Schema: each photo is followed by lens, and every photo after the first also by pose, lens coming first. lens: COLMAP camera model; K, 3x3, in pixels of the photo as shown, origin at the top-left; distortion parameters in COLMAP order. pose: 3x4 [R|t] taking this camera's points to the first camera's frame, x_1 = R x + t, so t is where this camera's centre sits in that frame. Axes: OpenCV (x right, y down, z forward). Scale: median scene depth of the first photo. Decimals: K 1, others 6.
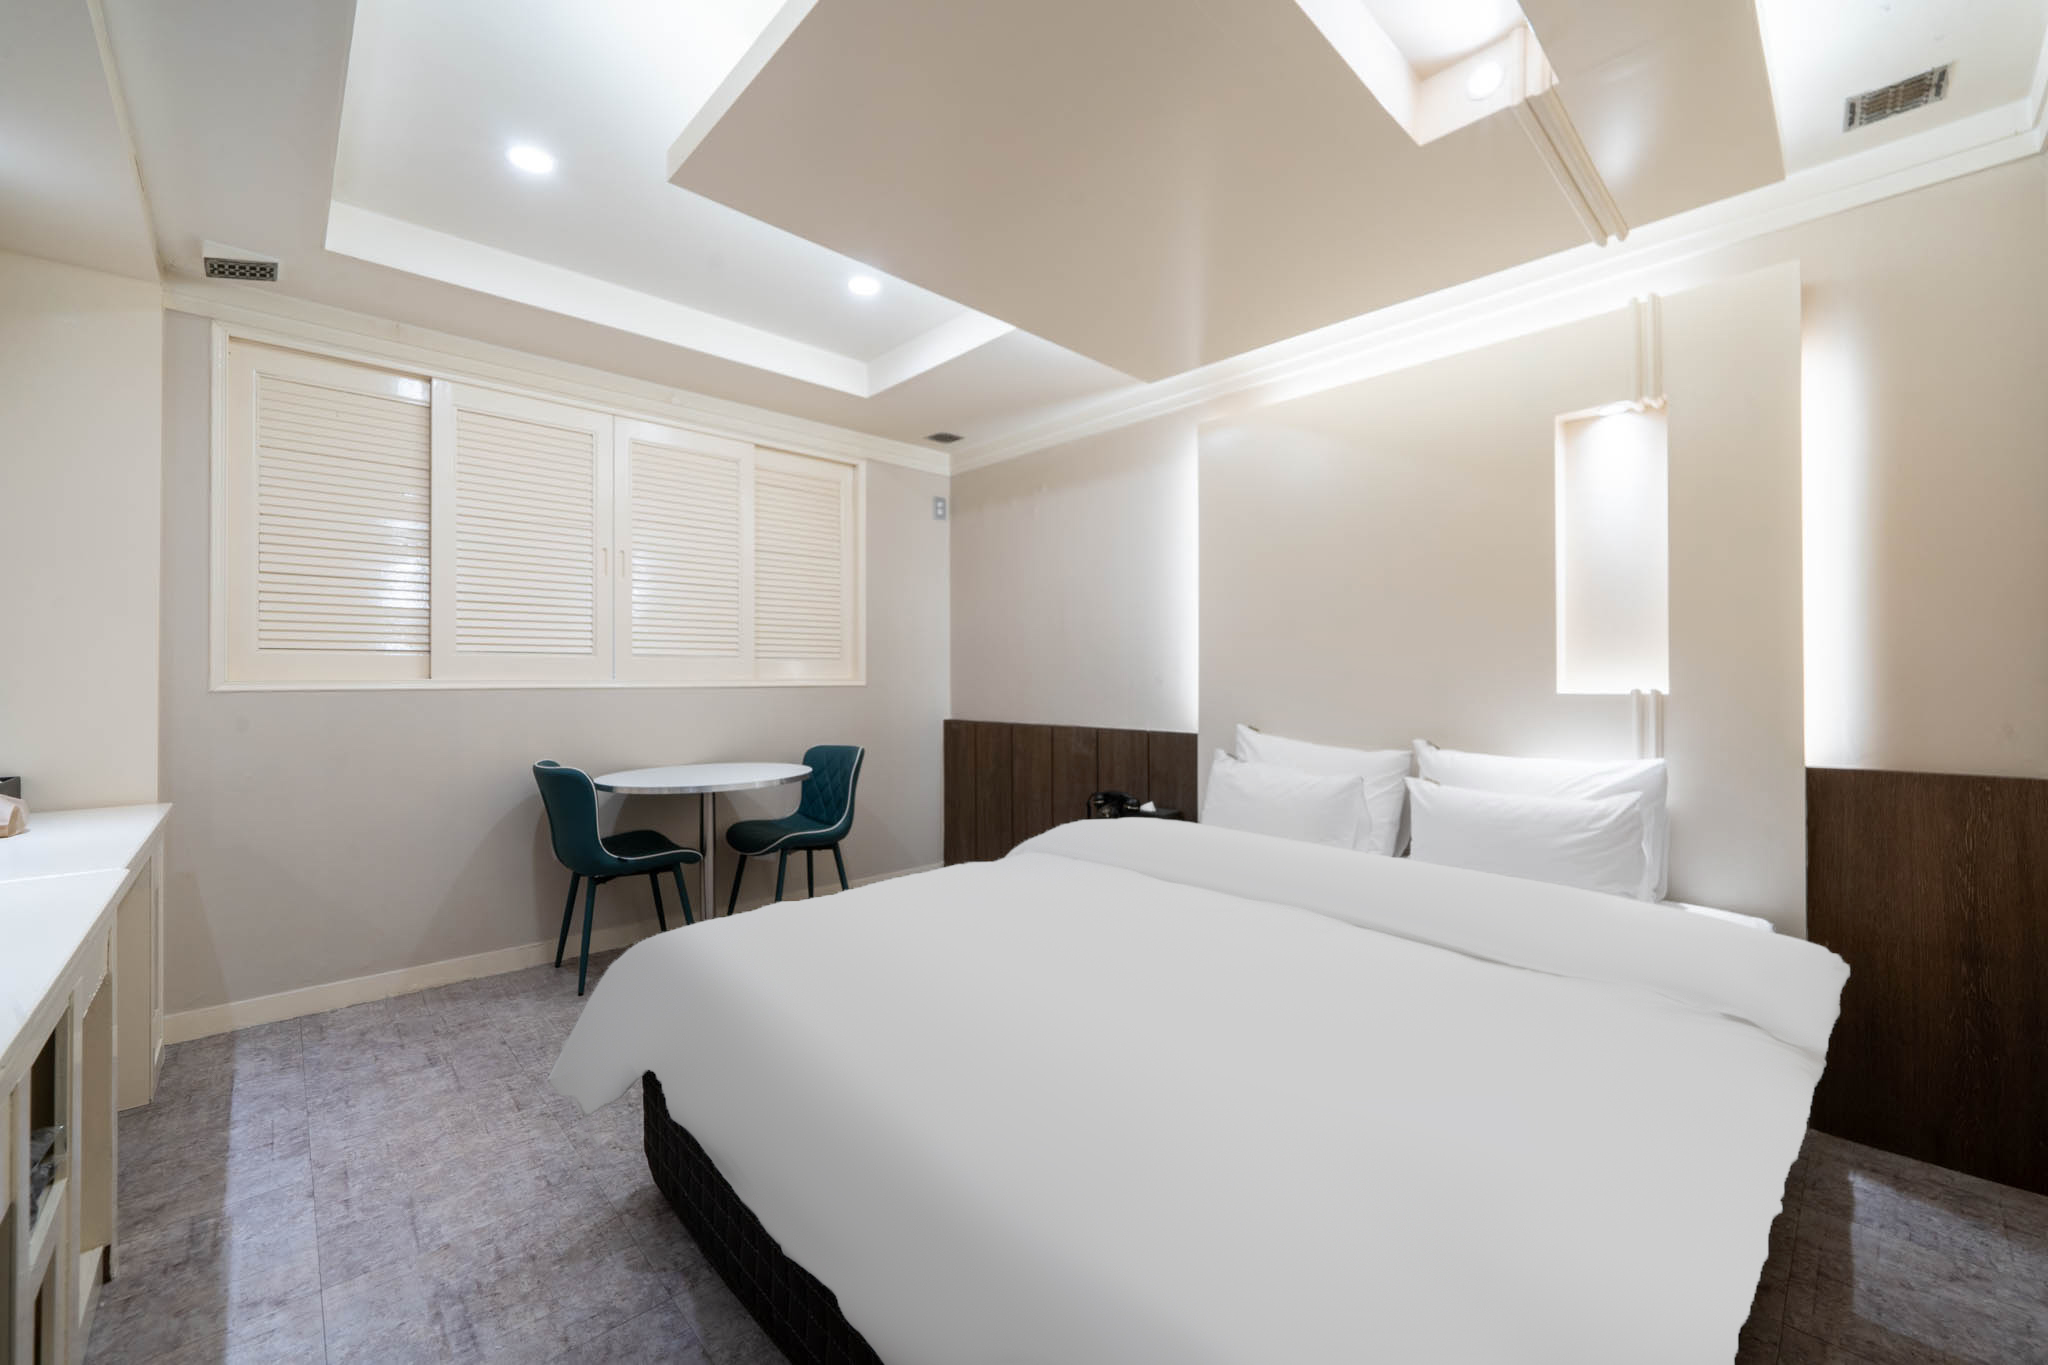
lens RADIAL K [[794.9, 0, 1024.7], [0, 794.9, 675.3], [0, 0, 1]] dist [-0.021299, -0.000406]
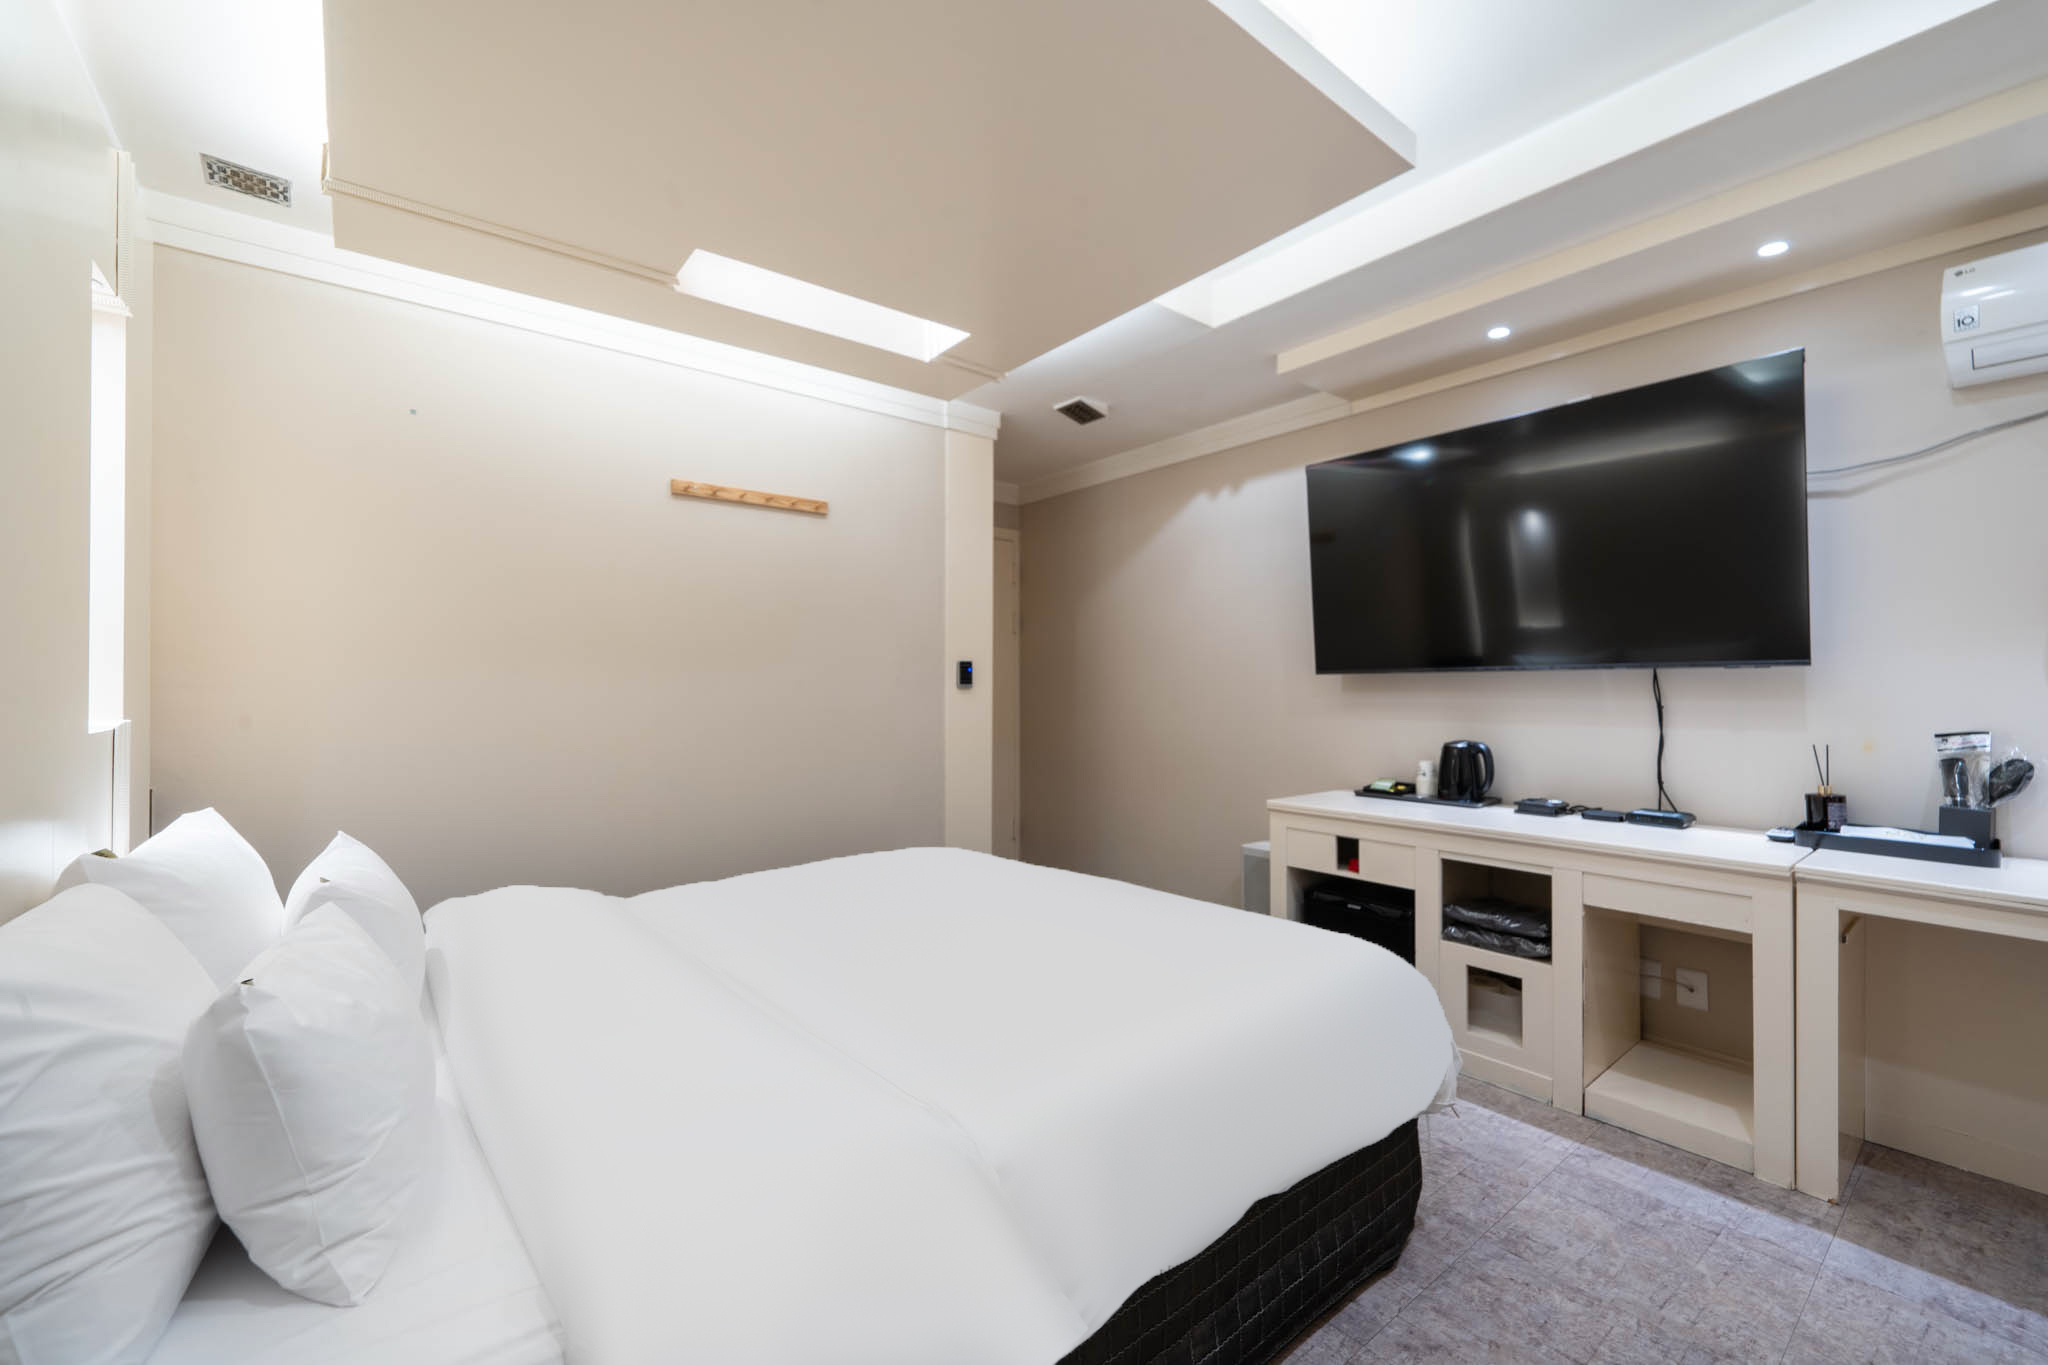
lens RADIAL K [[828.4, 0, 1022.9], [0, 828.4, 683.8], [0, 0, 1]] dist [0.000006, 0.000000]
pose [[-0.996706, 0.001285, 0.081095, -0.028888], [0.000528, 0.999956, -0.009345, -0.005108], [-0.081104, -0.009272, -0.996663, 0.761174]]
